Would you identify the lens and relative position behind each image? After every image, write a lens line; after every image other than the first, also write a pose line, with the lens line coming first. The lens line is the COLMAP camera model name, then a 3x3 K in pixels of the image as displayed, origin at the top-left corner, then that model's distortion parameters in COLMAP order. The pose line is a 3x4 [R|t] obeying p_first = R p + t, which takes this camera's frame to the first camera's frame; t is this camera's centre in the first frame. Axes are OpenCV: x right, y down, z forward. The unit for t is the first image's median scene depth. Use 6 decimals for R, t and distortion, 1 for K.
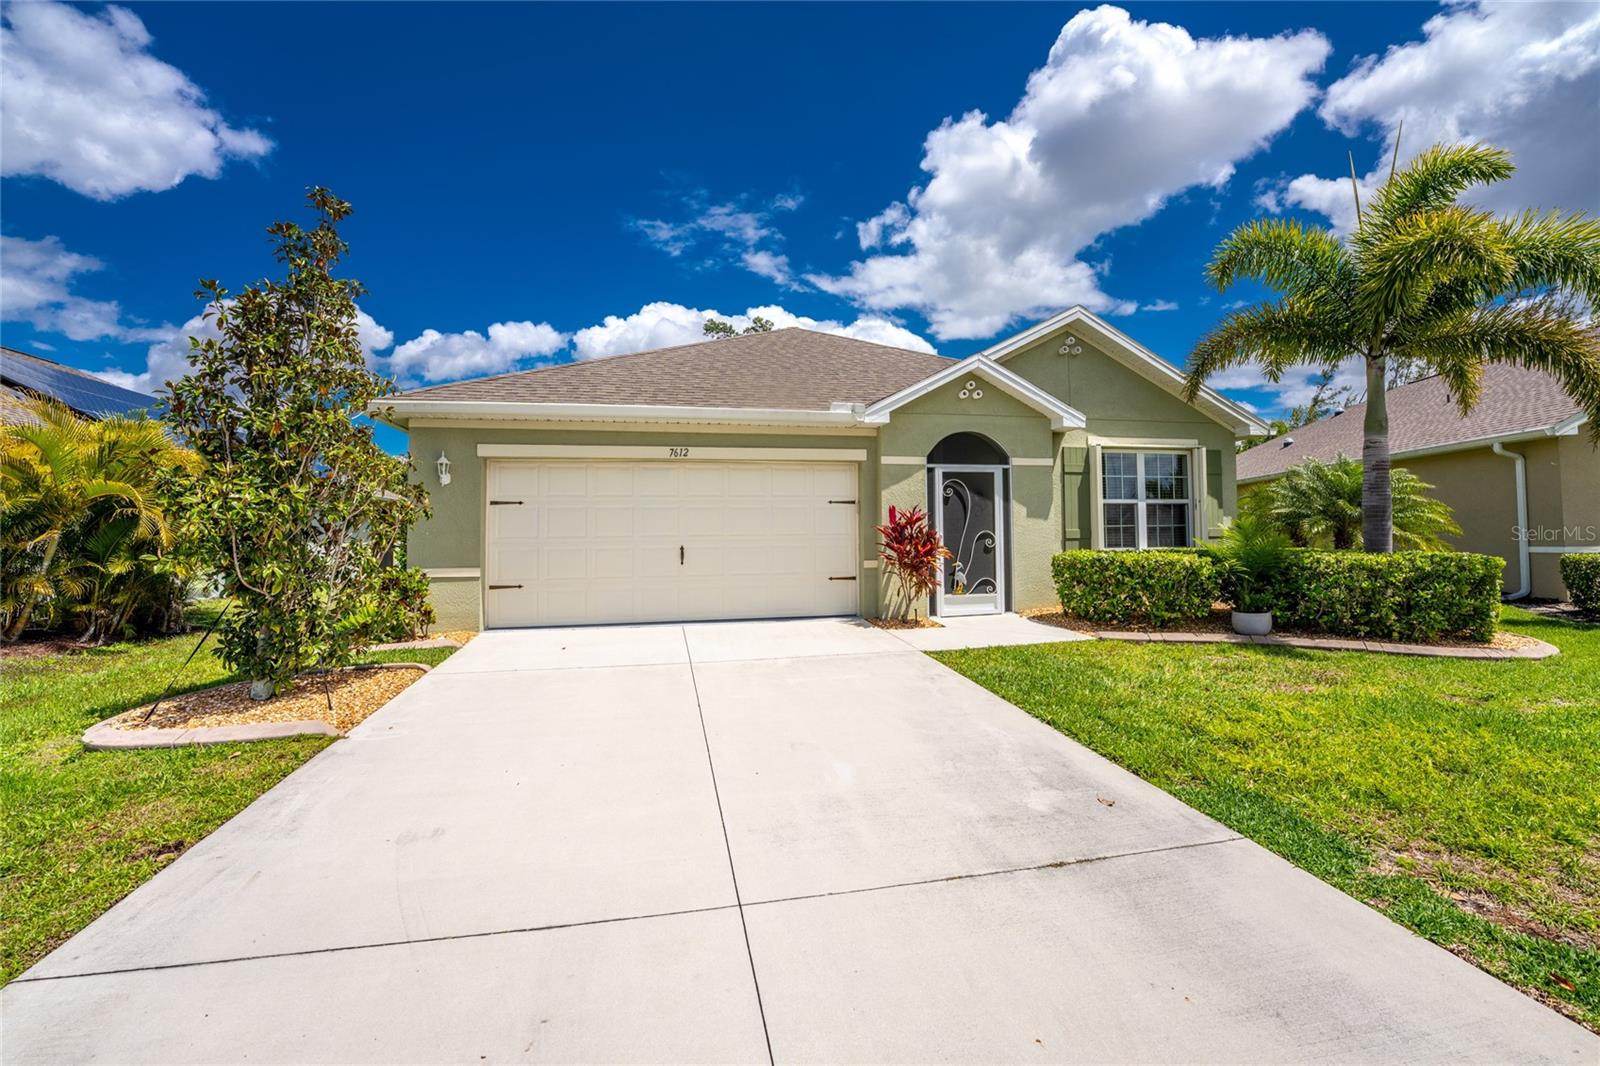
lens RADIAL K [[650.2, 0, 804.8], [0, 650.2, 538.8], [0, 0, 1]] dist [-0.021566, 0.001344]
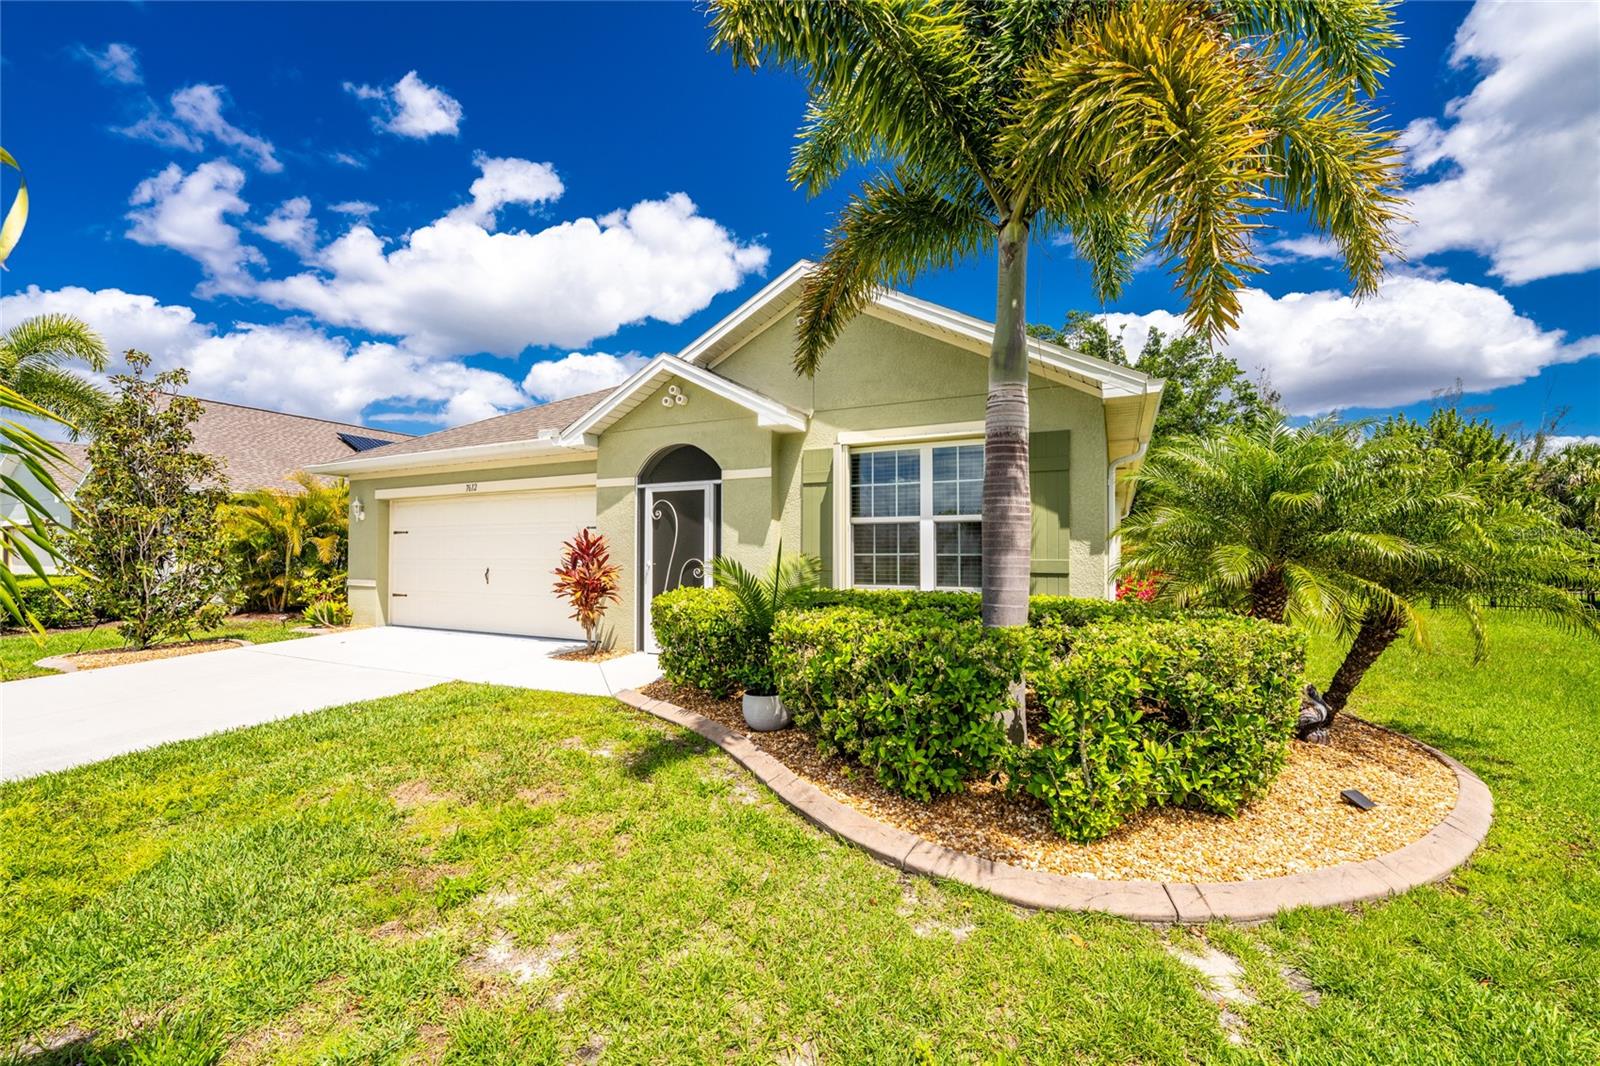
lens RADIAL K [[650.2, 0, 800.6], [0, 650.2, 532.5], [0, 0, 1]] dist [-0.021566, 0.001344]
pose [[0.787222, -0.008917, -0.616606, 0.904205], [-0.019049, 0.999067, -0.038767, -0.016118], [0.616376, 0.042264, 0.786317, 0.410898]]
